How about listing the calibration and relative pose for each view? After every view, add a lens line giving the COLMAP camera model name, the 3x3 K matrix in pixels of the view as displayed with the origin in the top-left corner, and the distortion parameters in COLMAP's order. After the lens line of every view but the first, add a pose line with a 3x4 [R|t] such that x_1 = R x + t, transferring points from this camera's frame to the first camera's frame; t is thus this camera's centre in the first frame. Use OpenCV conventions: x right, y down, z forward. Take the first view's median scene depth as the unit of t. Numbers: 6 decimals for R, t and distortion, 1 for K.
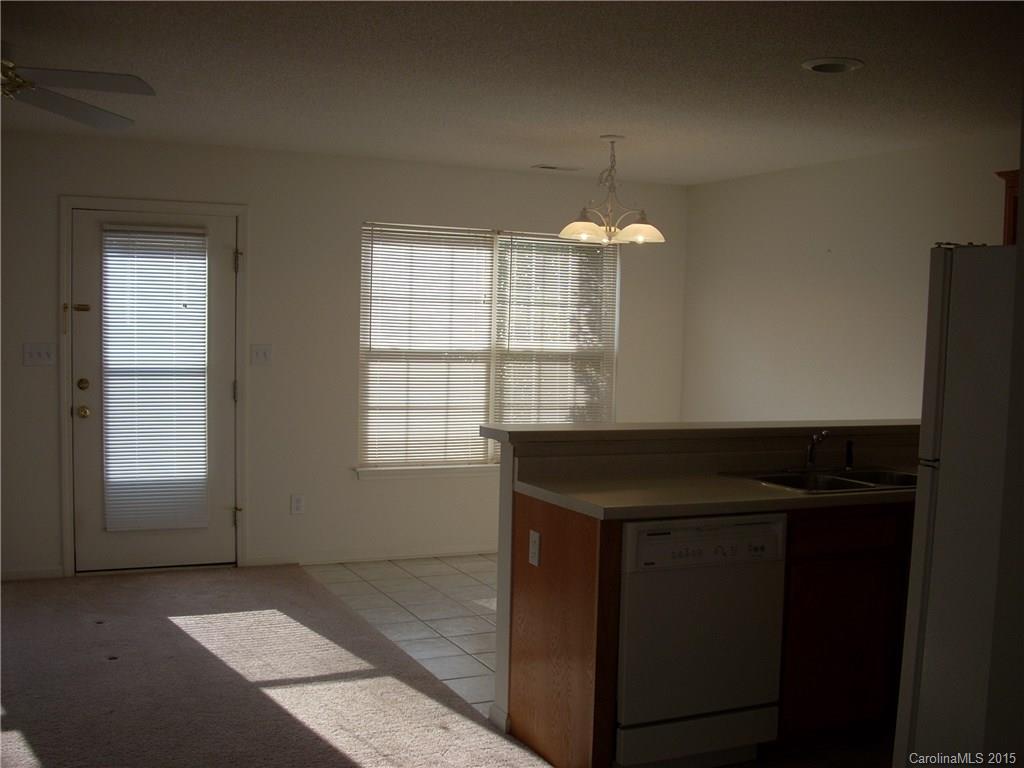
lens RADIAL K [[1128.3, 0, 524.6], [0, 1128.3, 390.7], [0, 0, 1]] dist [-0.126391, 0.000000]
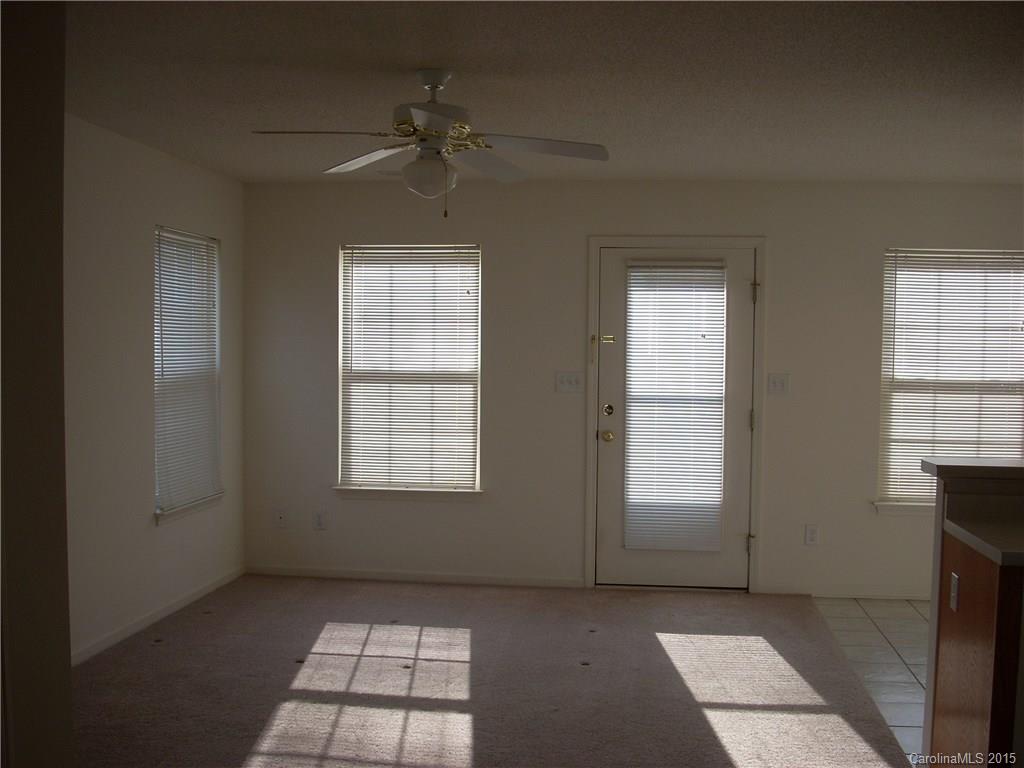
lens RADIAL K [[1128.3, 0, 538.4], [0, 1128.3, 400.6], [0, 0, 1]] dist [-0.126391, 0.000000]
pose [[0.849871, 0.012088, -0.526853, 0.116437], [-0.023515, 0.999611, -0.014997, 0.002932], [0.526466, 0.025134, 0.849824, 0.030045]]
